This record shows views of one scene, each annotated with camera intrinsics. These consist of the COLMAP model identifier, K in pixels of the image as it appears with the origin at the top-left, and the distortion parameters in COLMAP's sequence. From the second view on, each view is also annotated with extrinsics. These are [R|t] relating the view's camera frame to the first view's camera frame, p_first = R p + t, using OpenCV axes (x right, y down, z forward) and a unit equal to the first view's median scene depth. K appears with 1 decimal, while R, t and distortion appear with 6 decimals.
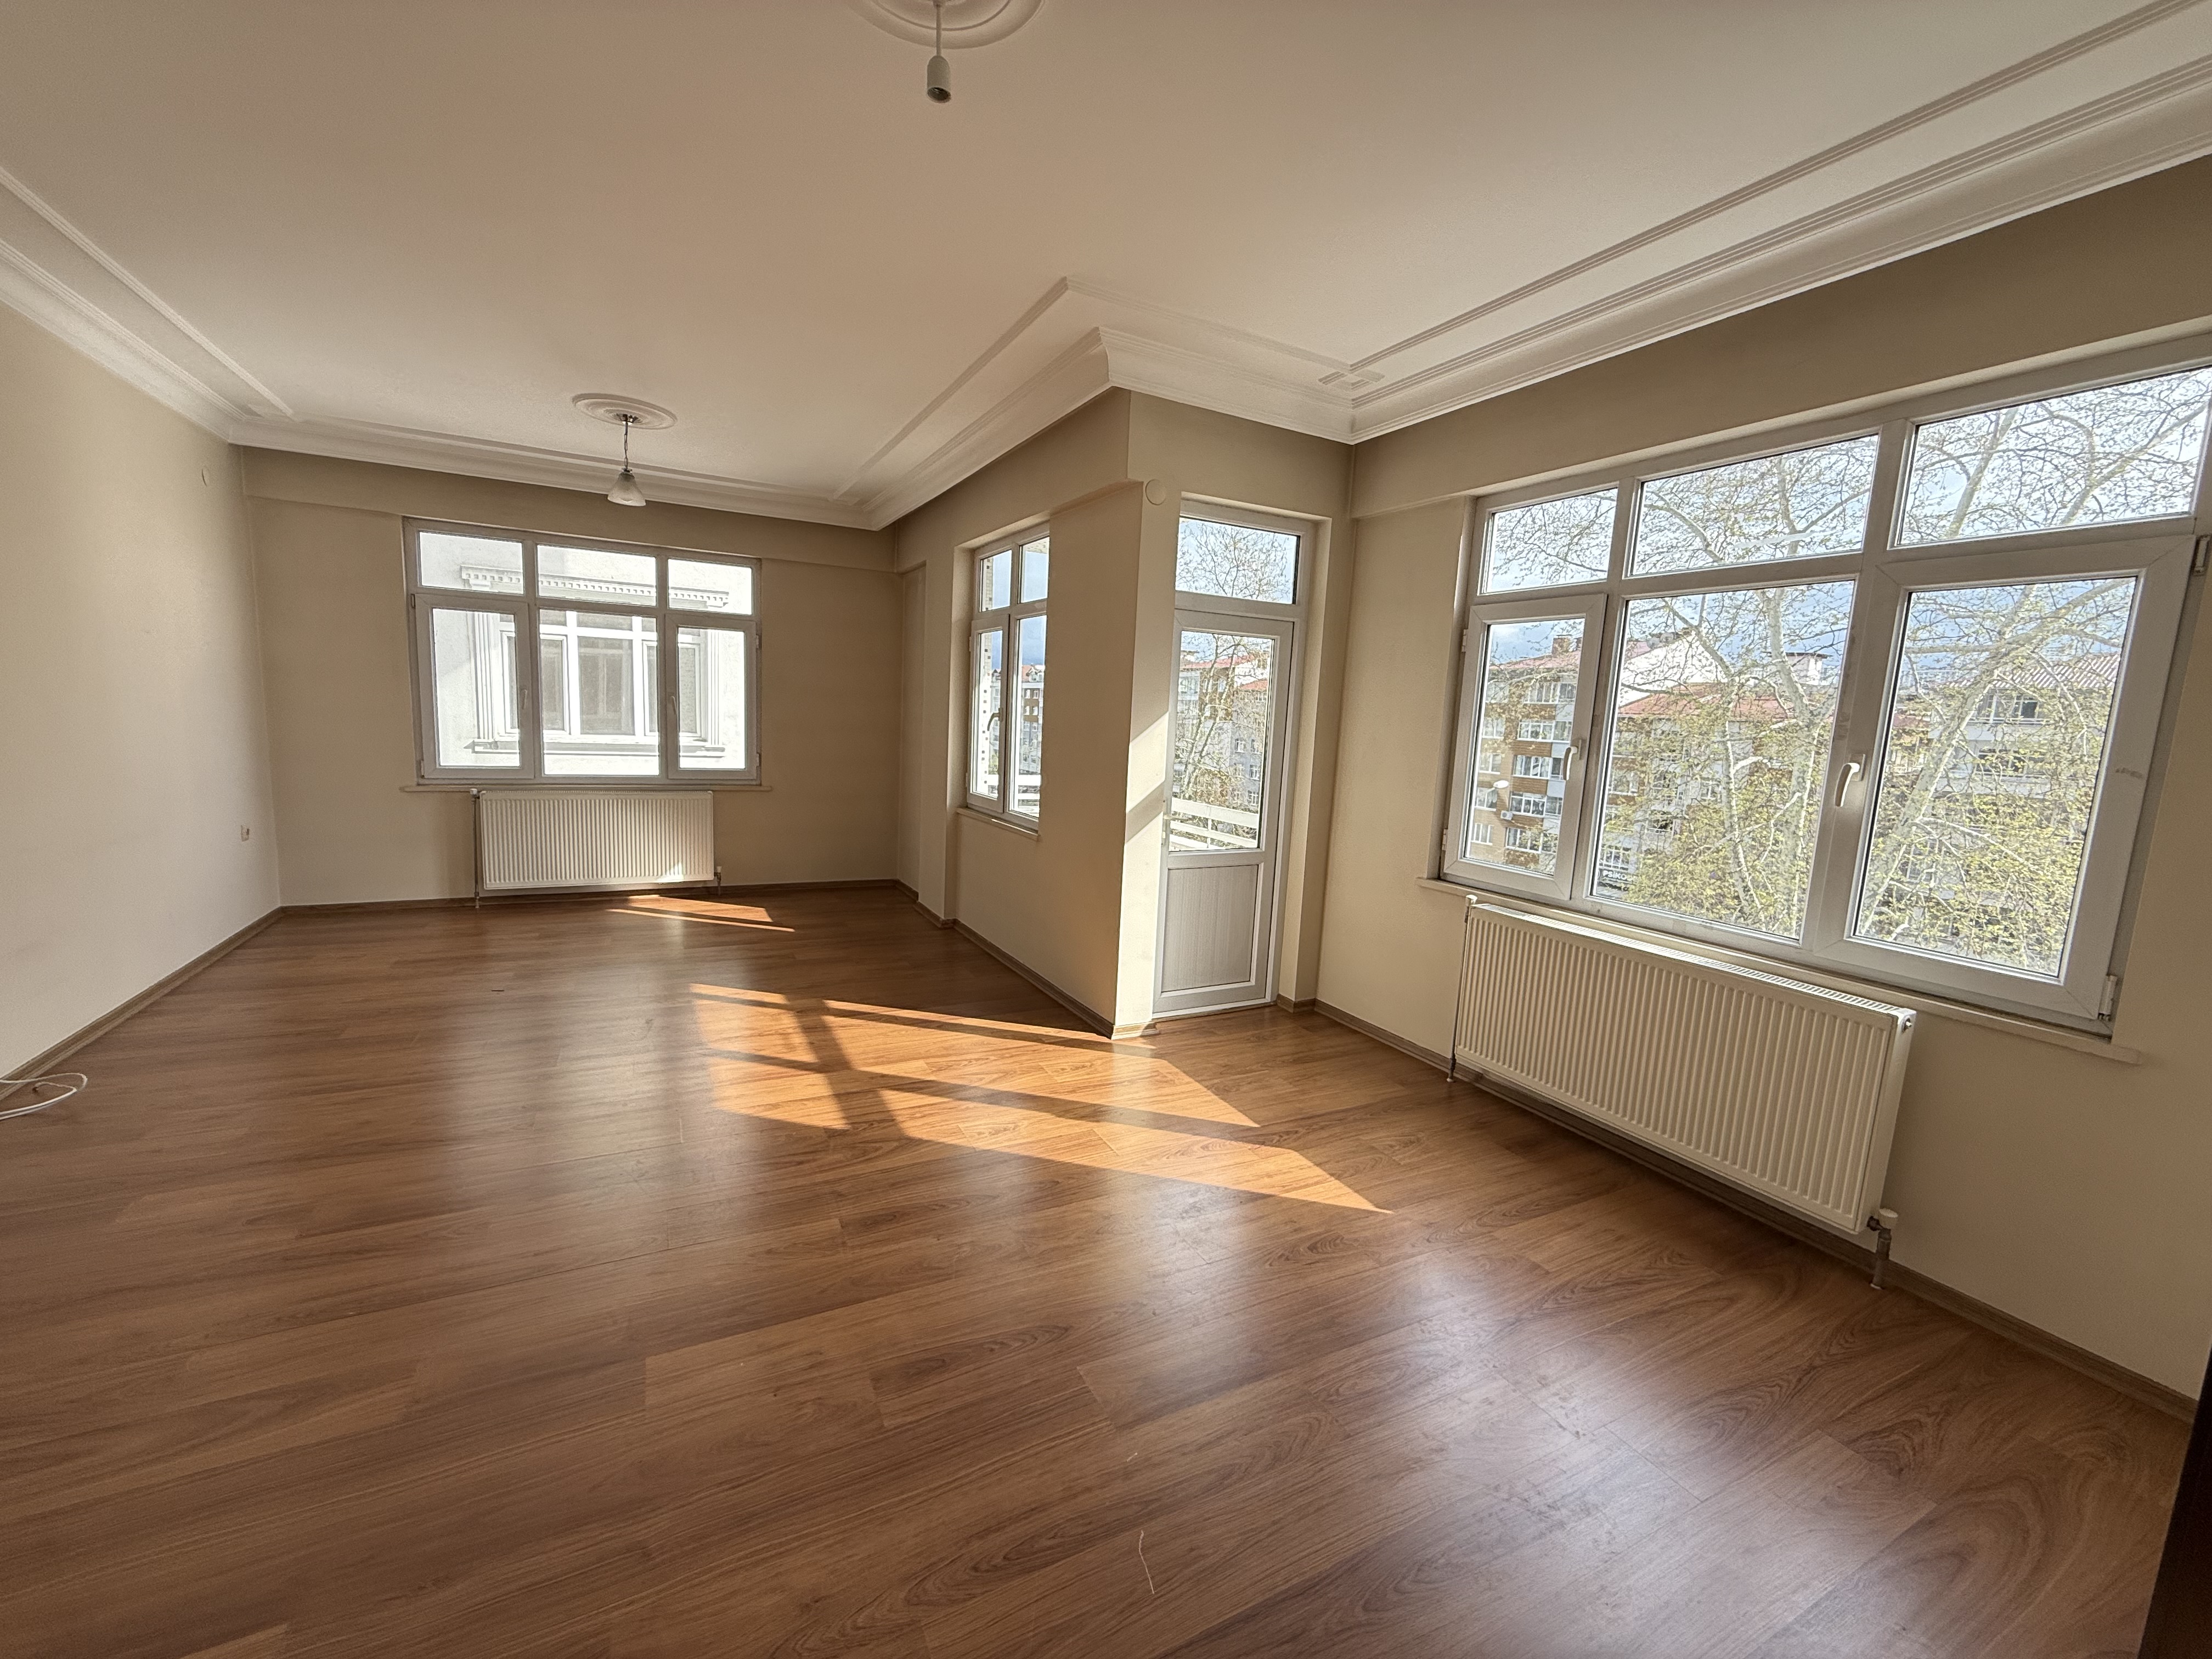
lens RADIAL K [[879.8, 0, 1101.7], [0, 879.8, 829.0], [0, 0, 1]] dist [-0.001120, -0.000079]
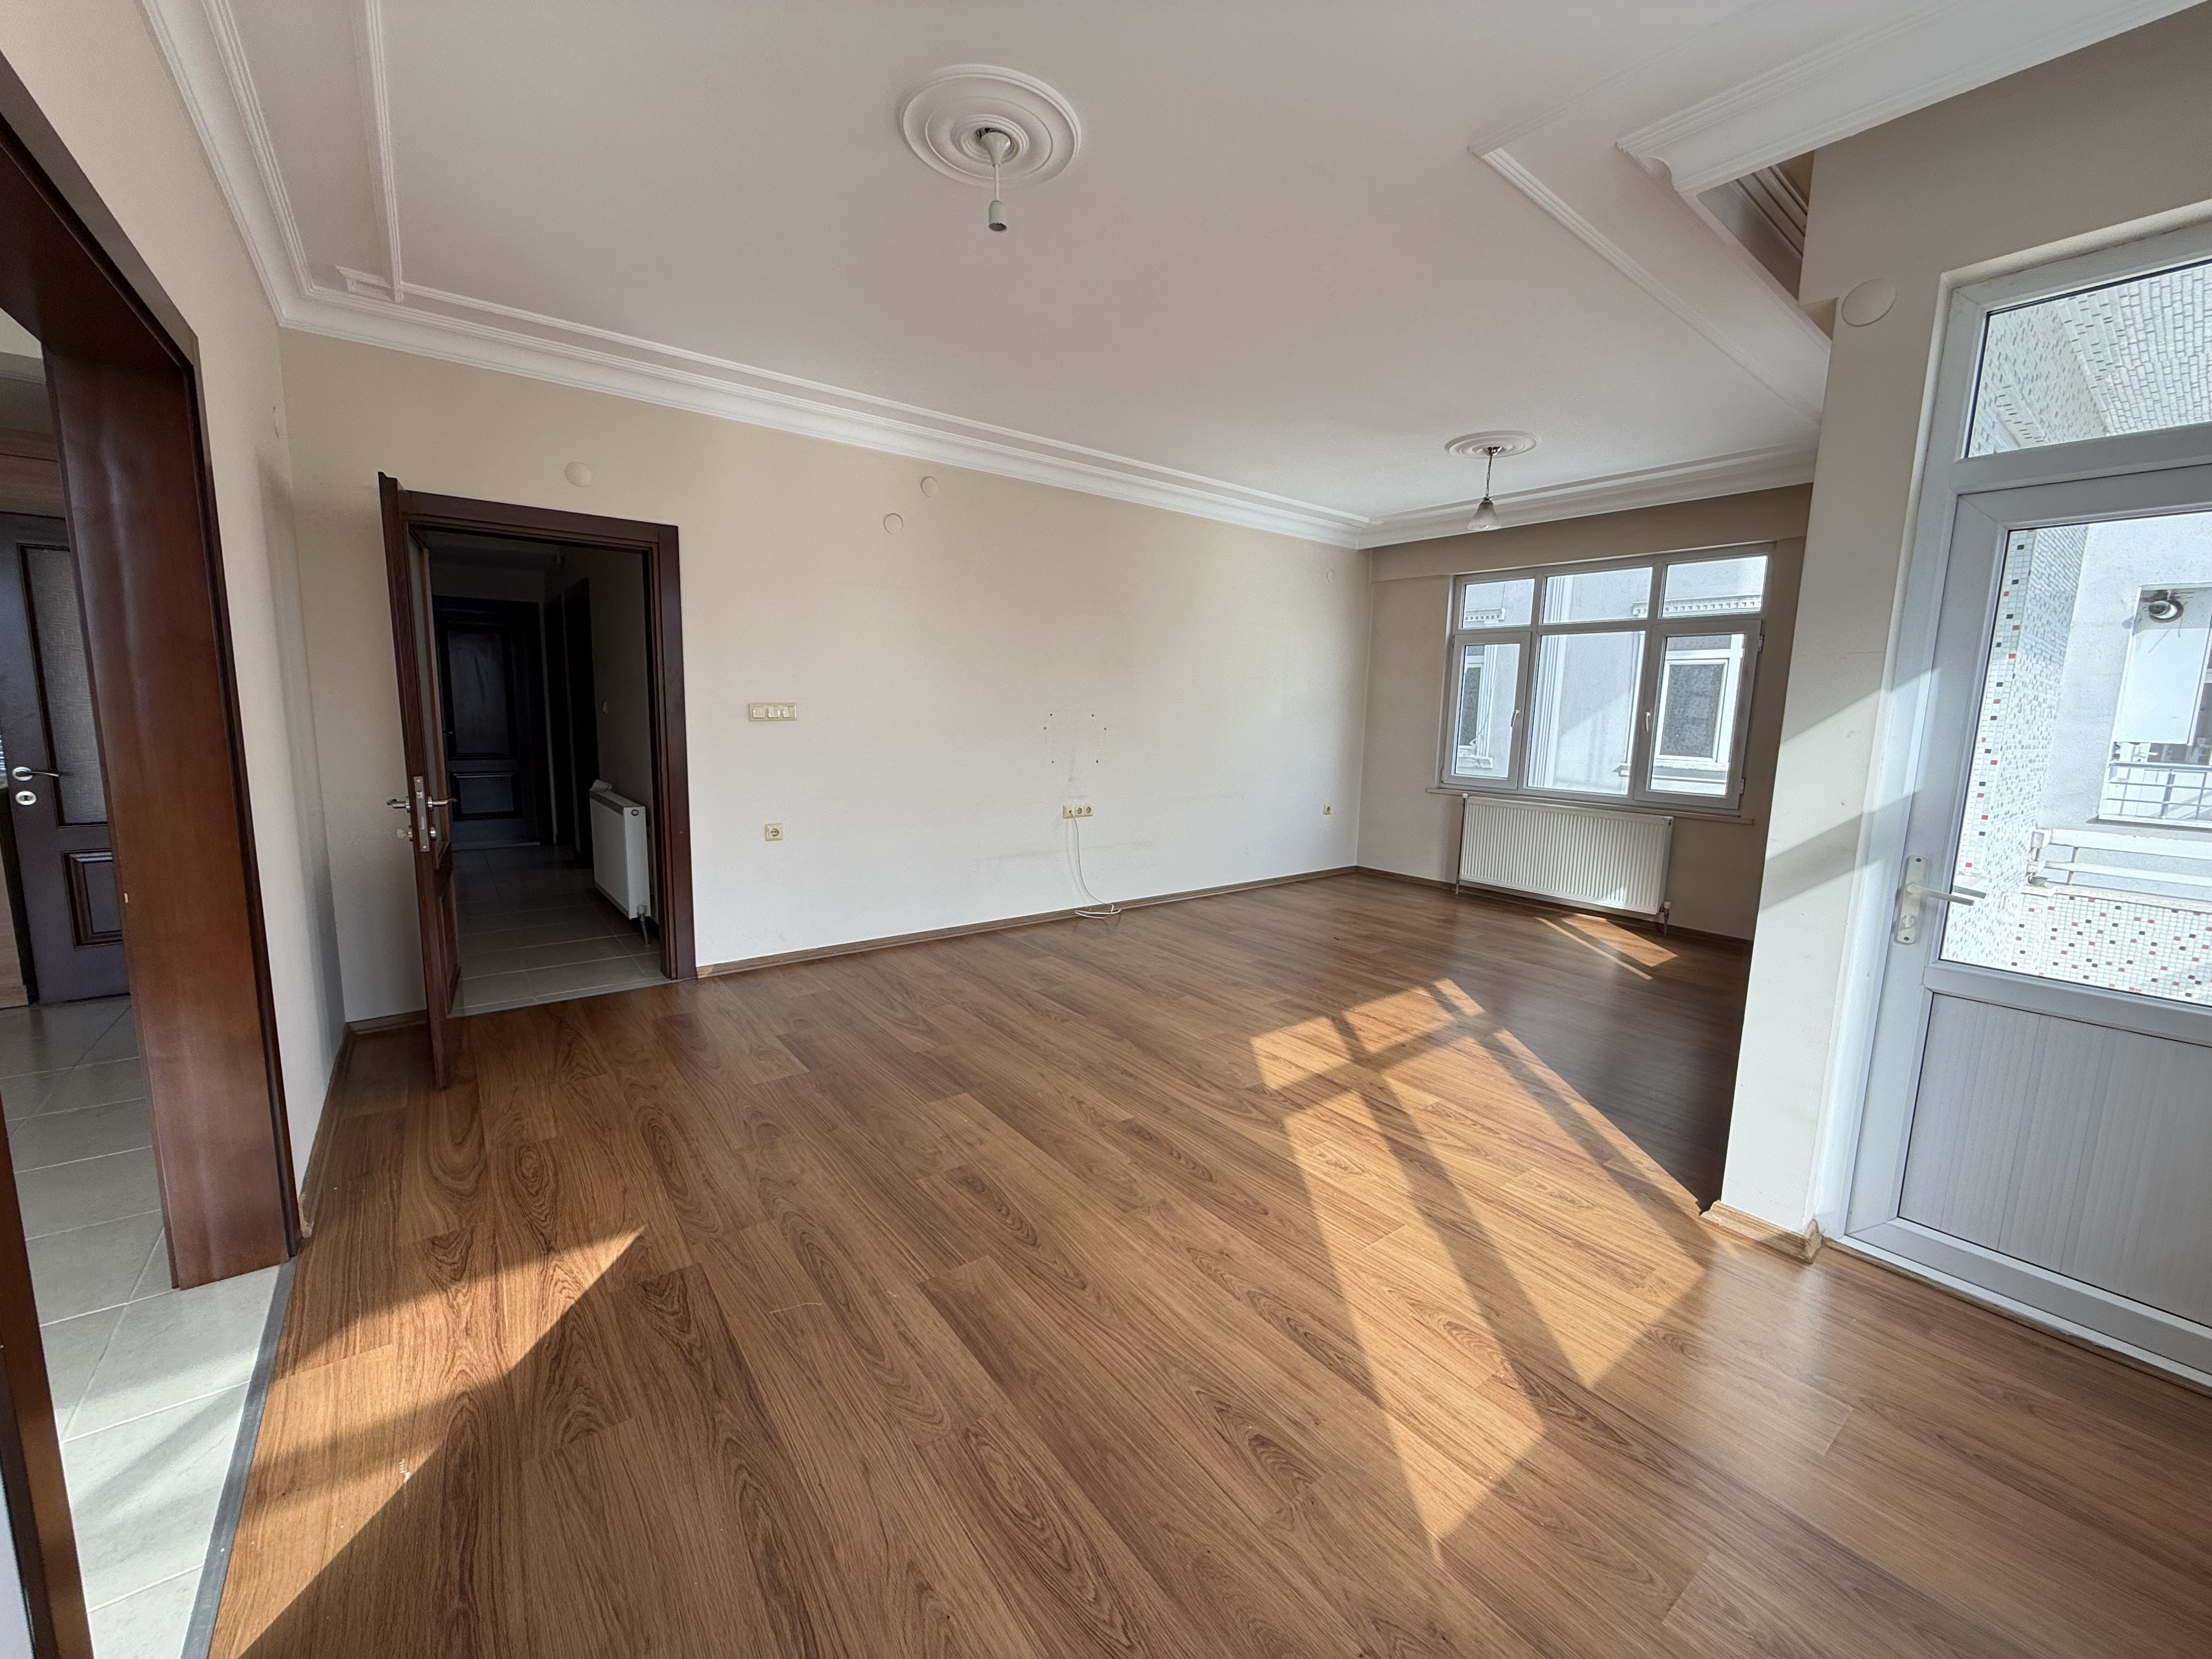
lens RADIAL K [[879.8, 0, 1101.7], [0, 879.8, 829.0], [0, 0, 1]] dist [-0.001120, -0.000079]
pose [[0.172802, 0.096200, -0.980247, 0.486315], [-0.144301, 0.986953, 0.071420, -0.016049], [0.974329, 0.129110, 0.184430, 0.395201]]
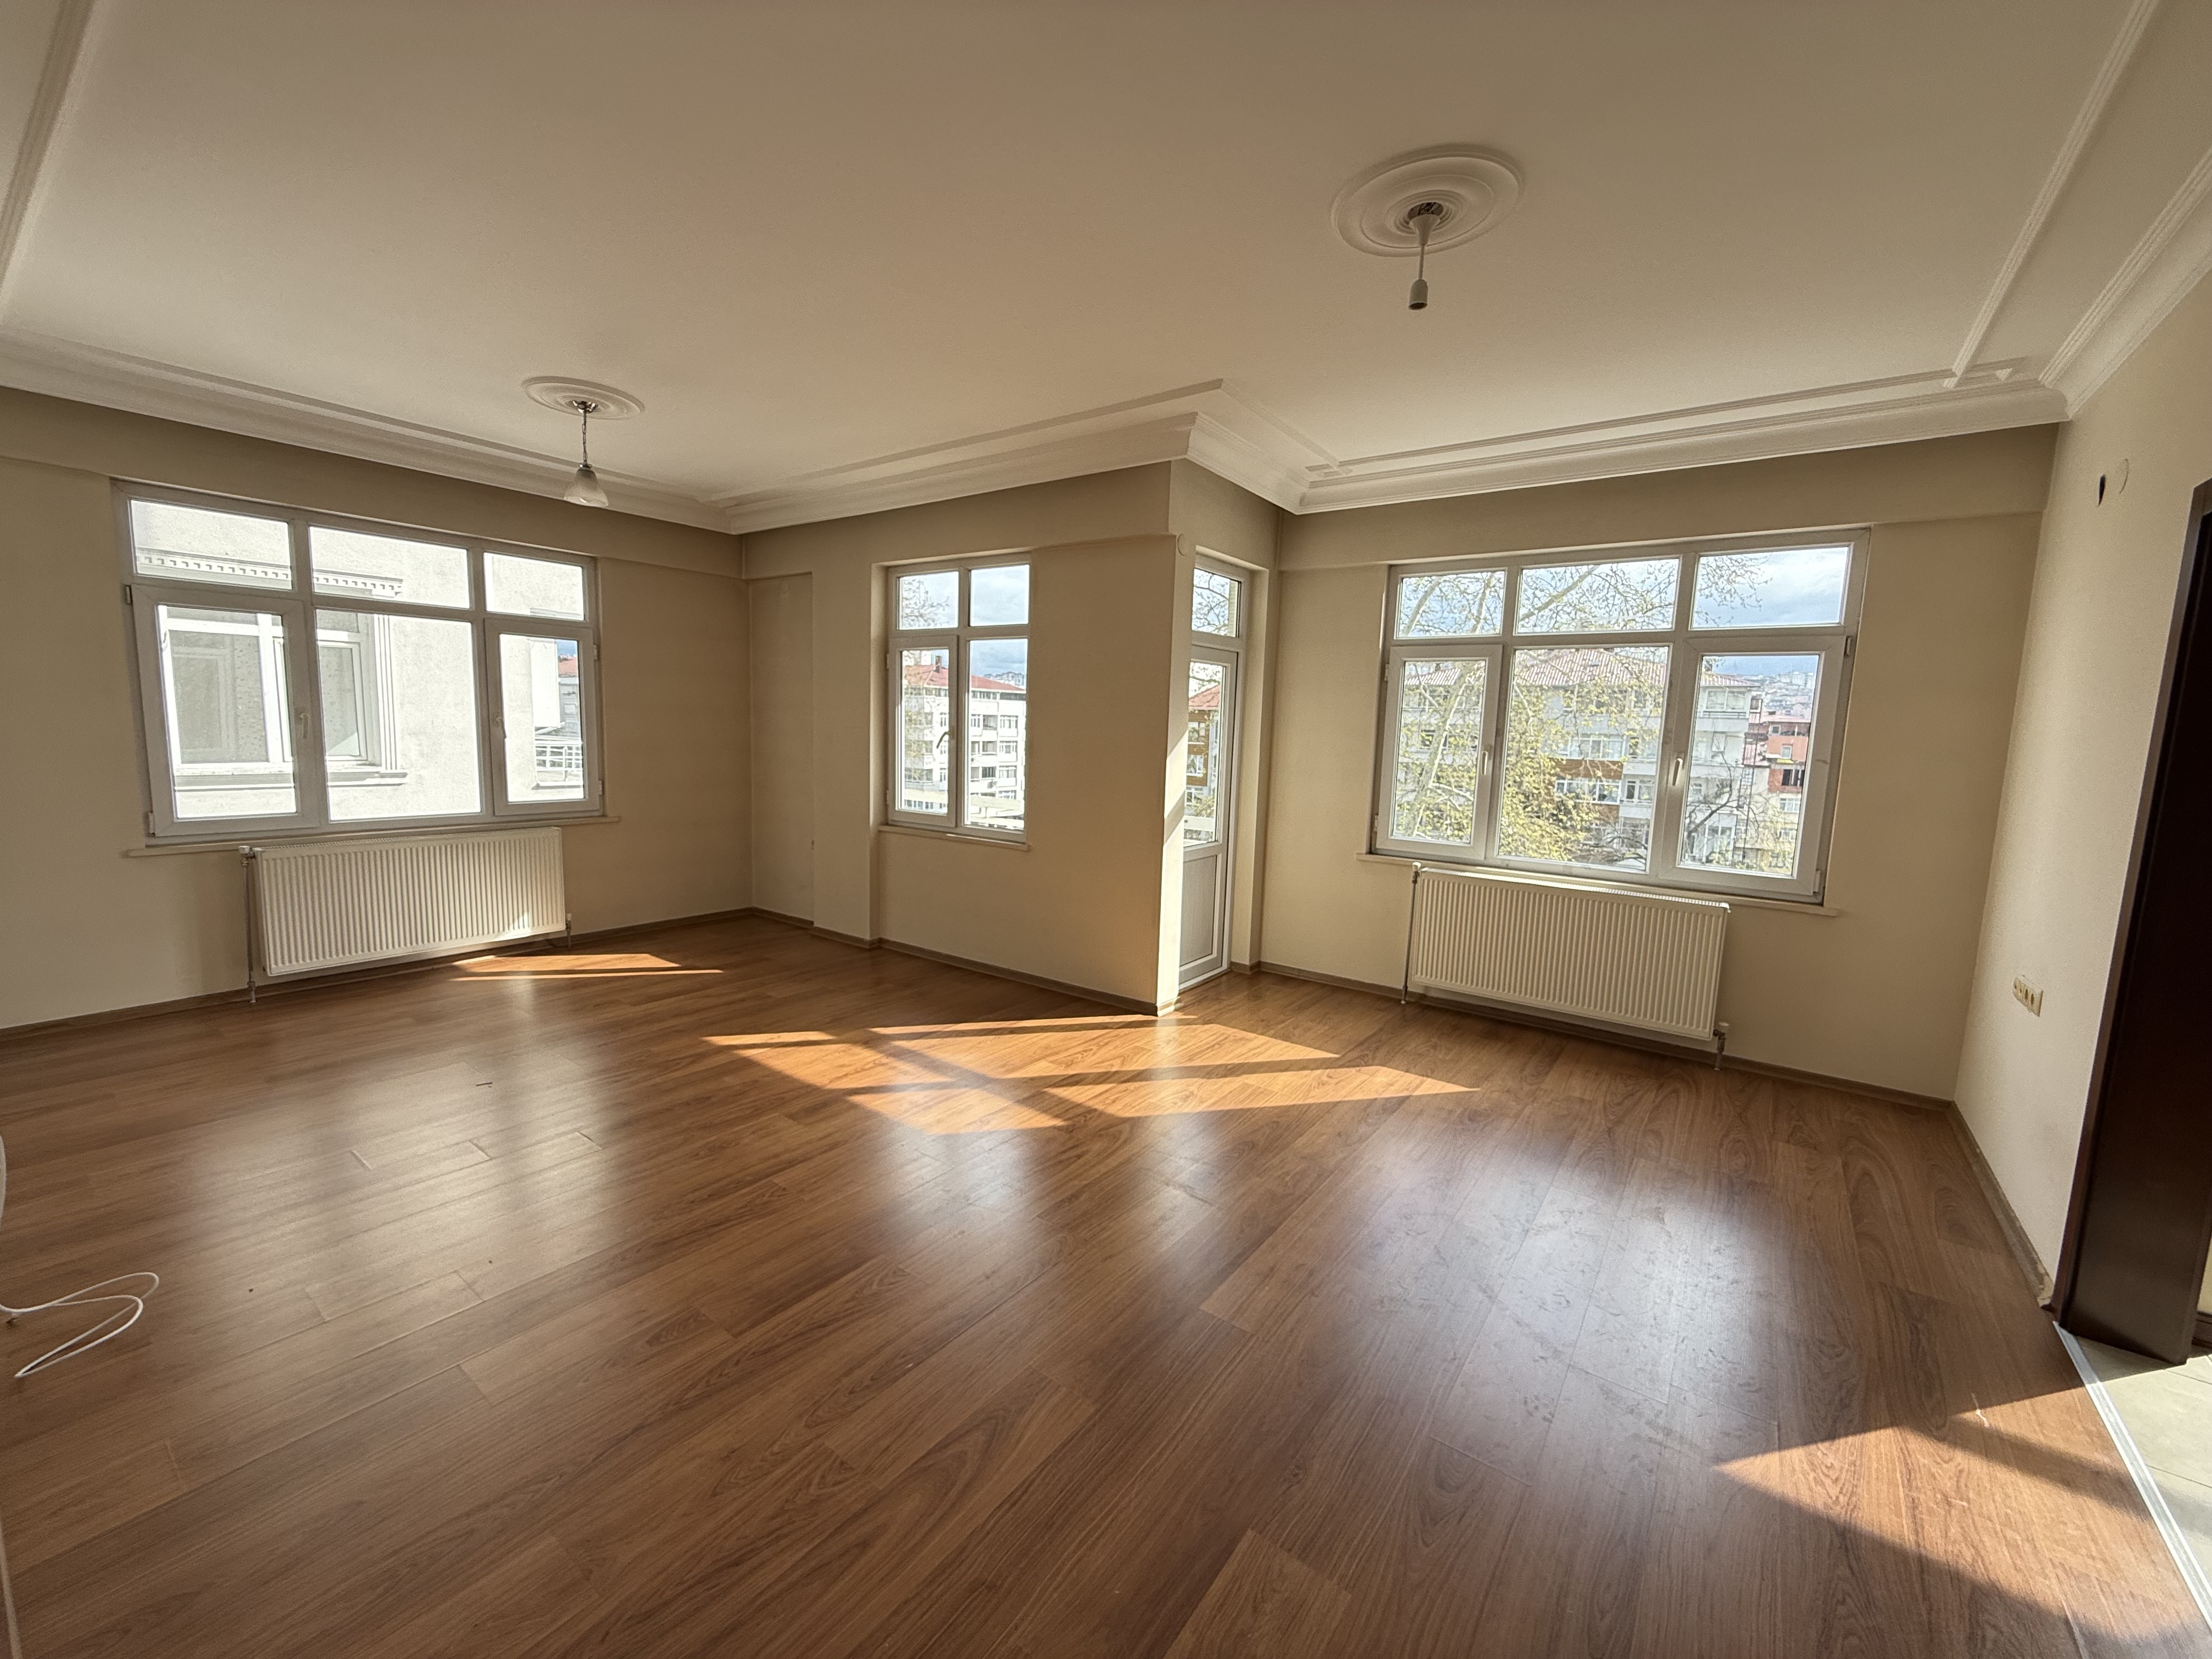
lens RADIAL K [[879.5, 0, 1106.0], [0, 879.5, 829.5], [0, 0, 1]] dist [0.000540, 0.000030]
pose [[0.896792, -0.072177, 0.436525, -0.491387], [0.069741, 0.997331, 0.021629, -0.031435], [-0.436921, 0.011047, 0.899432, -0.004739]]
